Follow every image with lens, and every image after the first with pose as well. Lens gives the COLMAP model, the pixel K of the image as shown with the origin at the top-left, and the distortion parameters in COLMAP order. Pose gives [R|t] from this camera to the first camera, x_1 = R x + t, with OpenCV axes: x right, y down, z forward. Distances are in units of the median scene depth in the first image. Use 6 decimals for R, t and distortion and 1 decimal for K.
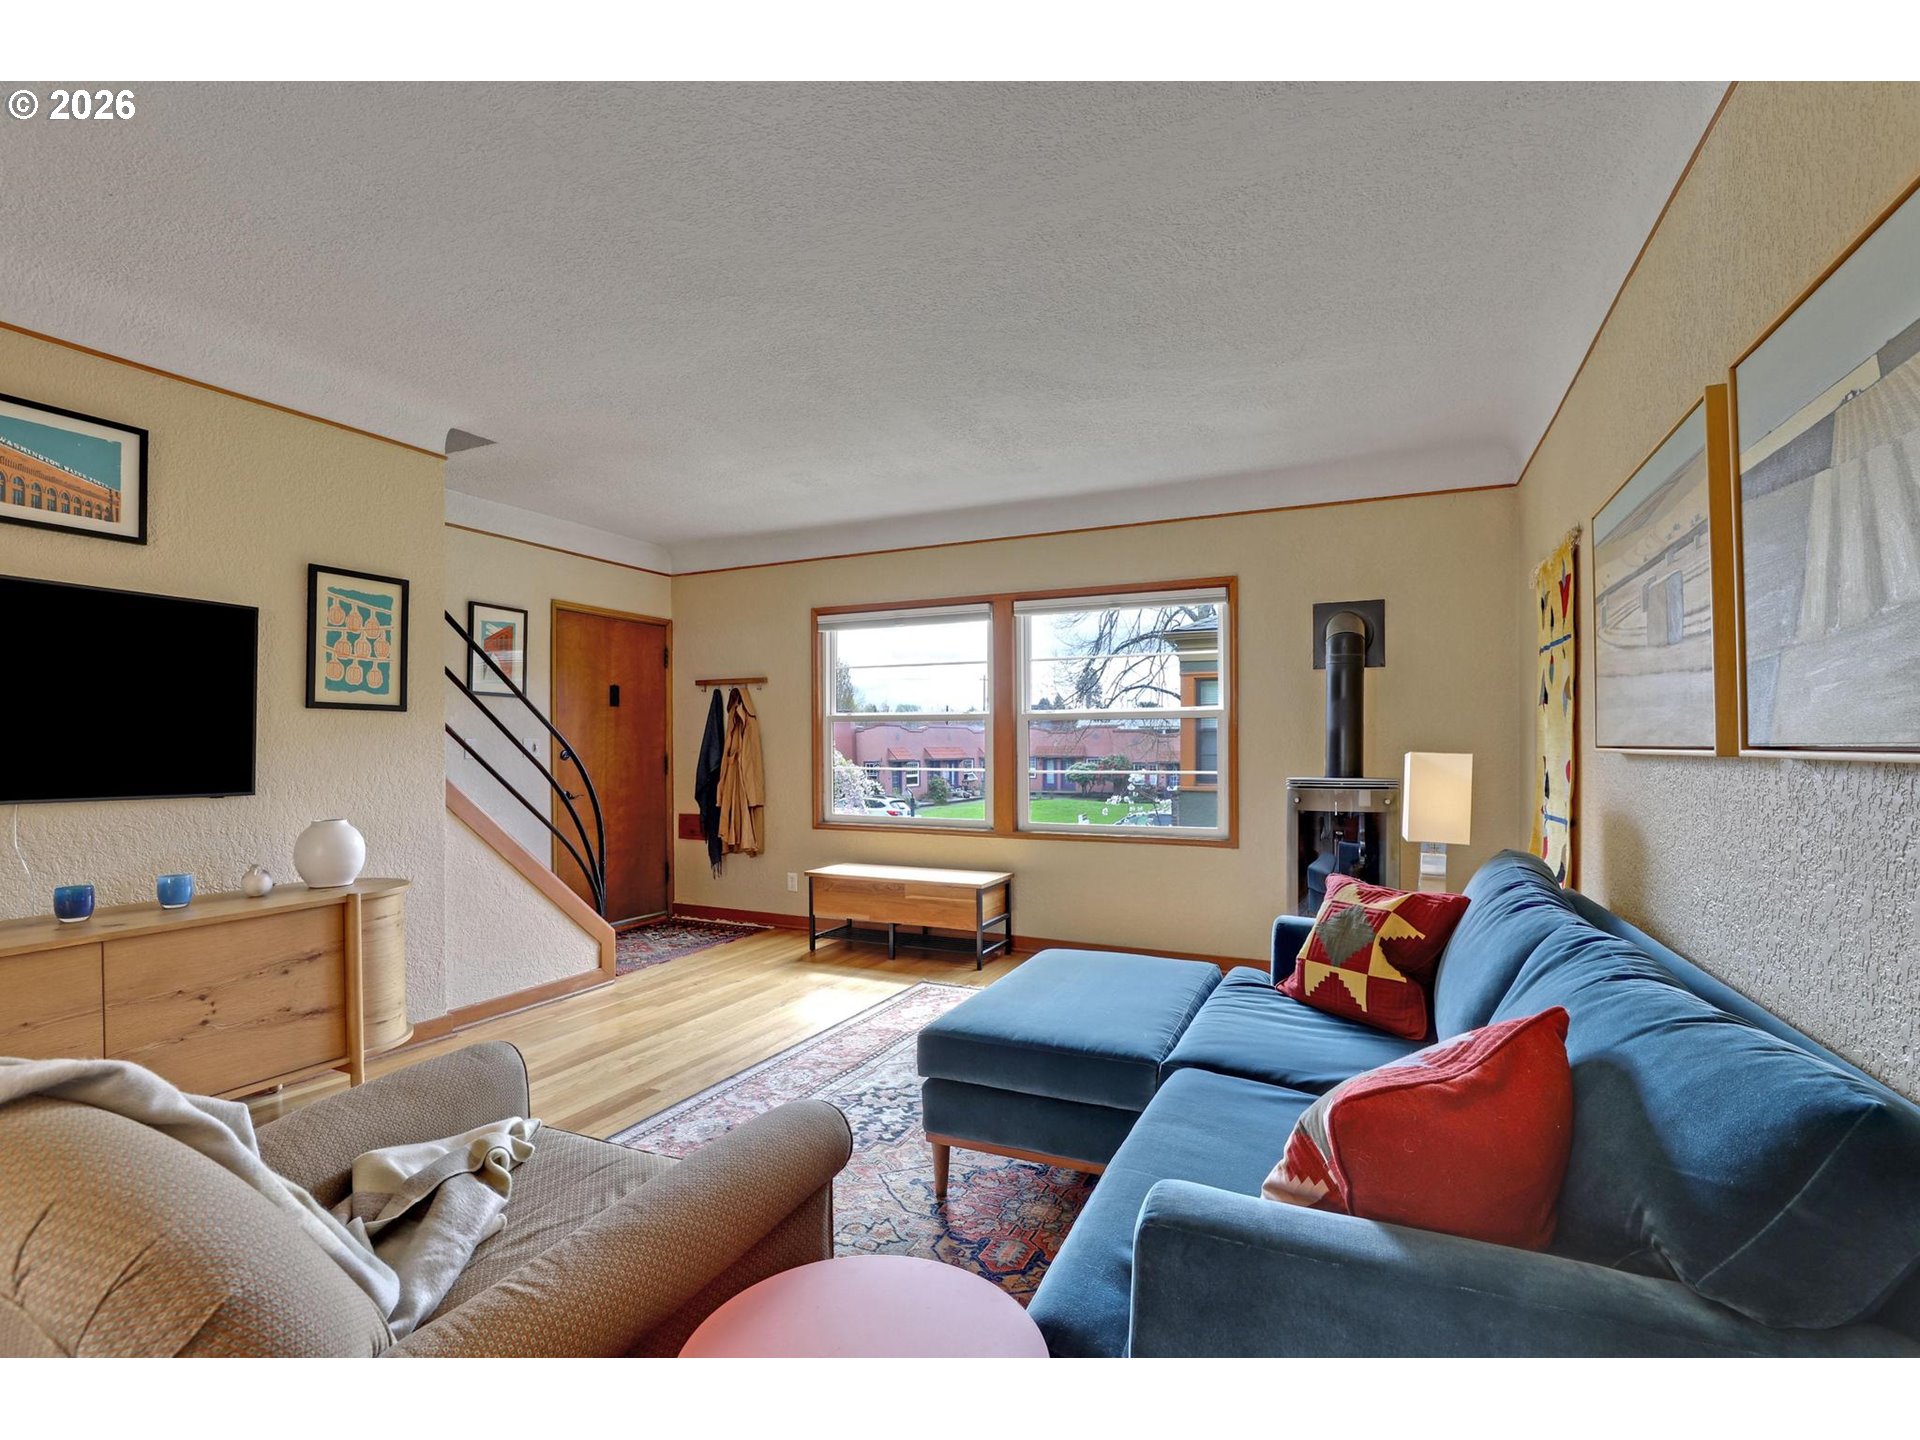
lens RADIAL K [[890.7, 0, 968.1], [0, 890.7, 745.7], [0, 0, 1]] dist [-0.026037, 0.000219]
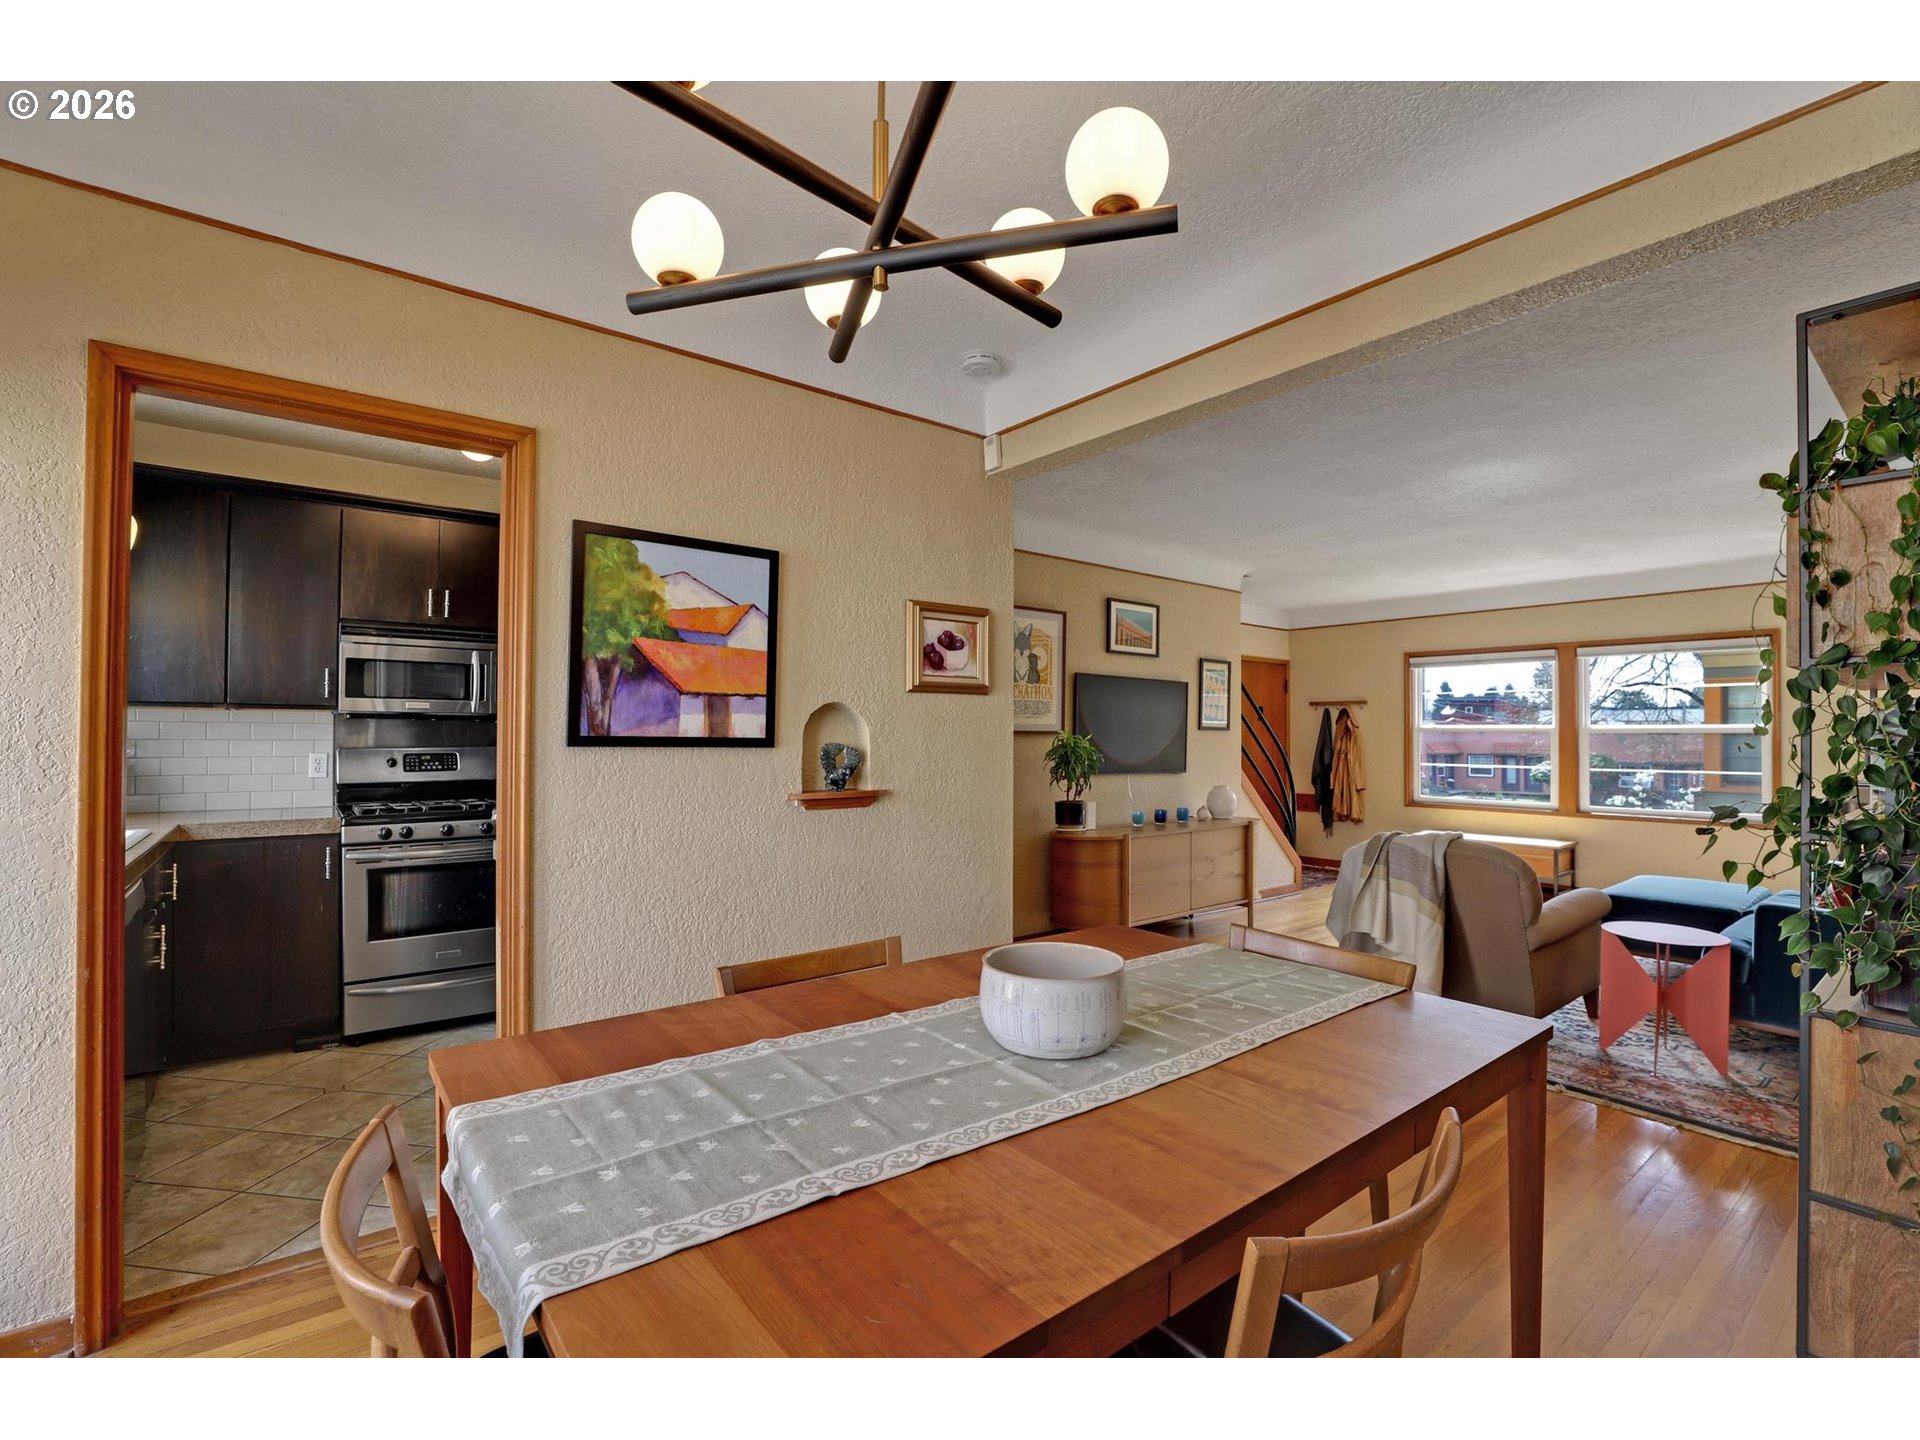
lens RADIAL K [[881.6, 0, 966.6], [0, 881.6, 729.5], [0, 0, 1]] dist [-0.049501, 0.017861]
pose [[0.897967, 0.003850, -0.440045, -0.273251], [-0.008463, 0.999928, -0.008521, -0.017579], [0.439981, 0.011375, 0.897935, -0.820341]]
